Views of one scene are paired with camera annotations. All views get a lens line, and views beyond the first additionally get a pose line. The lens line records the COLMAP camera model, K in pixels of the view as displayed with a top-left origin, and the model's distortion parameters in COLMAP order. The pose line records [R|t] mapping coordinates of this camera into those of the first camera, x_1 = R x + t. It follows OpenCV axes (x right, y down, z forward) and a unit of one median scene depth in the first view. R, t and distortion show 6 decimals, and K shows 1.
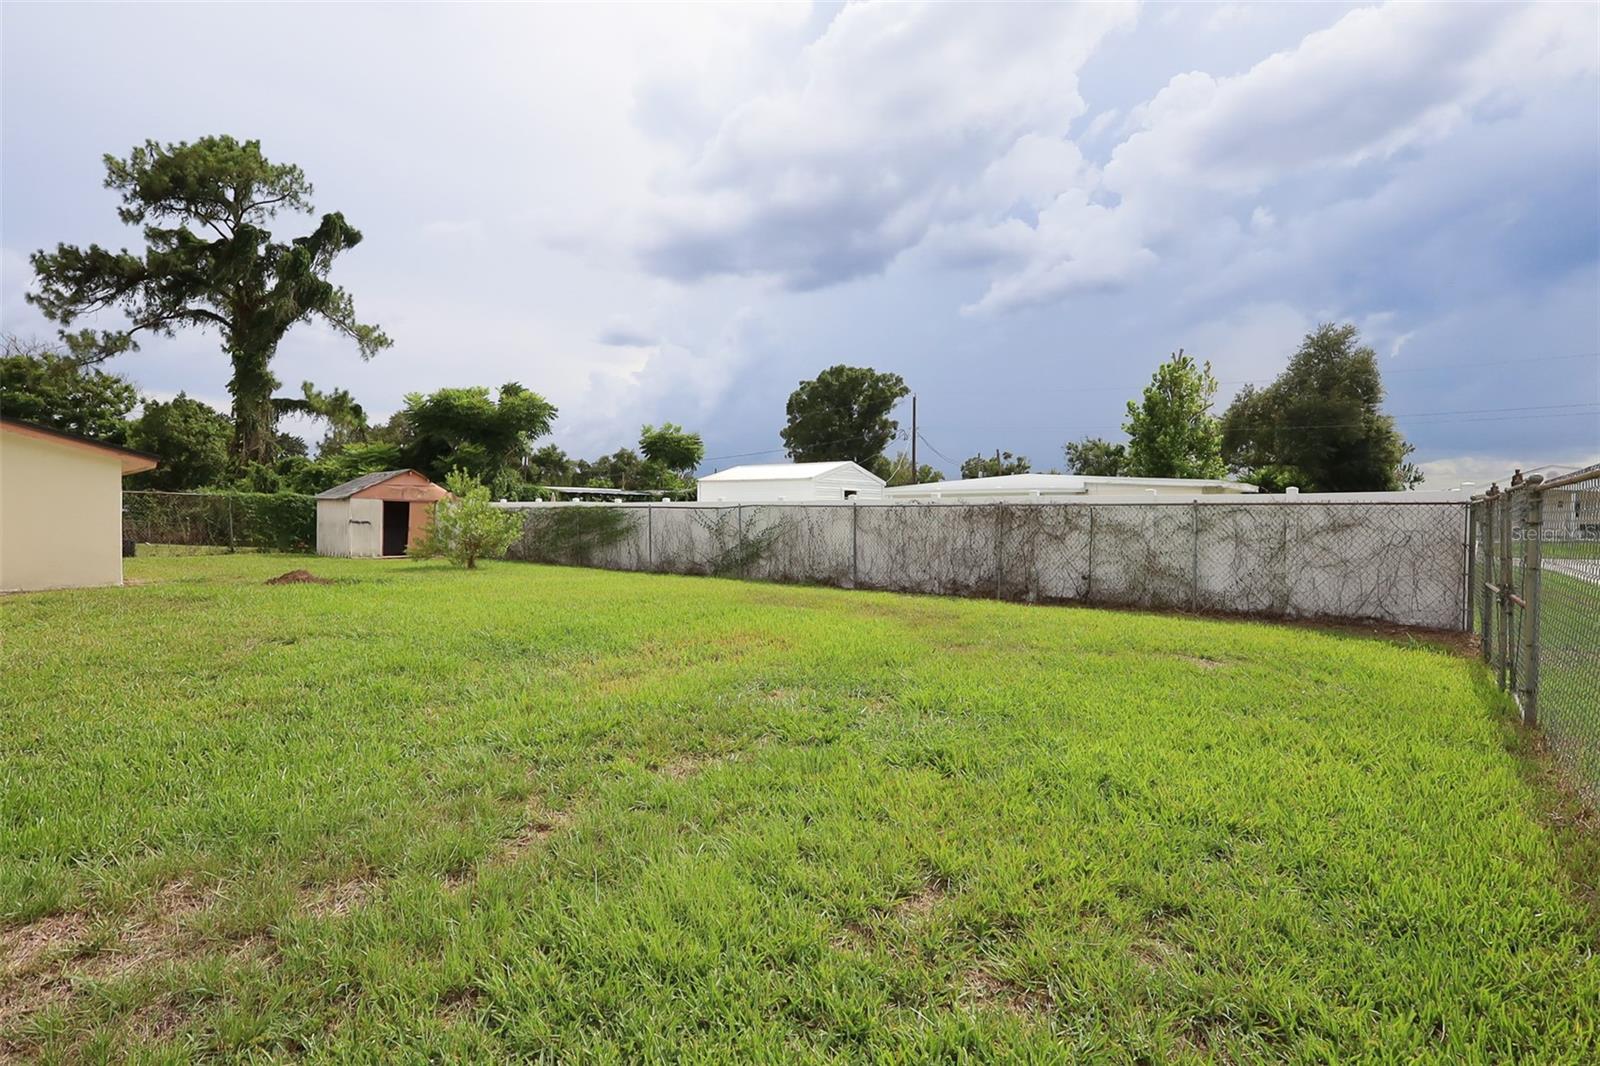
lens RADIAL K [[756.9, 0, 804.7], [0, 756.9, 532.3], [0, 0, 1]] dist [0.001739, -0.002039]
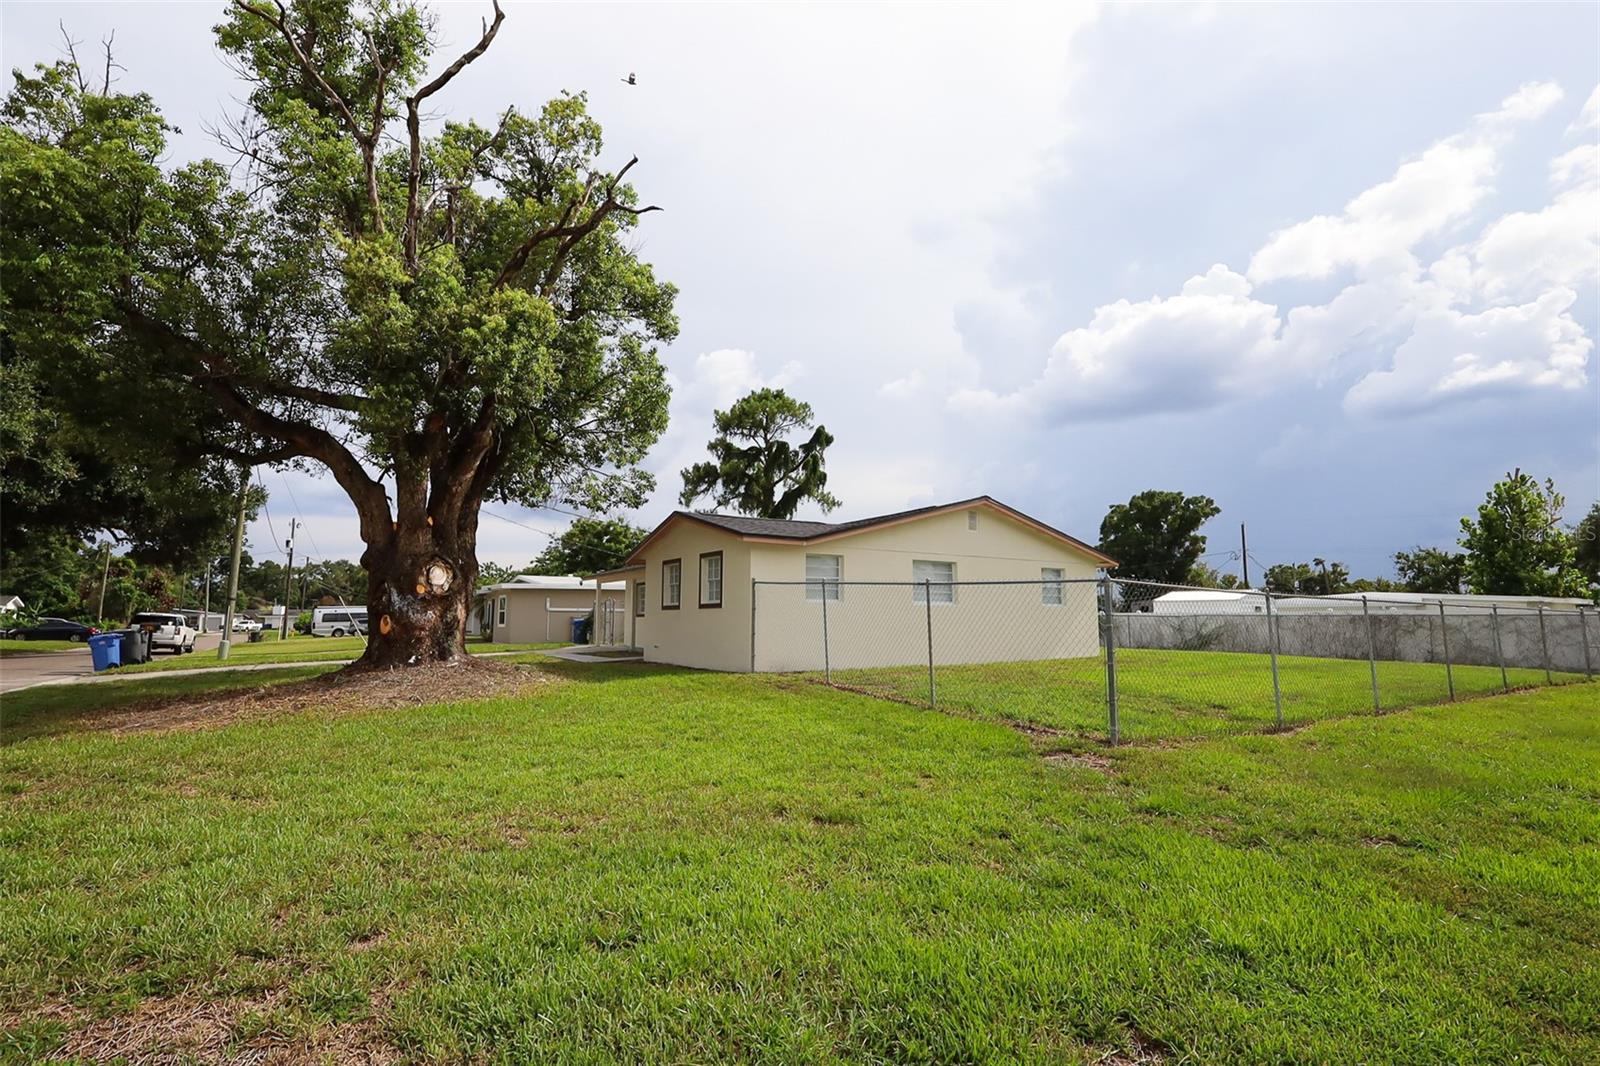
lens RADIAL K [[756.9, 0, 794.7], [0, 756.9, 529.7], [0, 0, 1]] dist [0.001739, -0.002039]
pose [[0.944436, -0.035343, -0.326790, -0.174385], [-0.012365, 0.989678, -0.142773, 0.014939], [0.328463, 0.138881, 0.934251, -0.465506]]
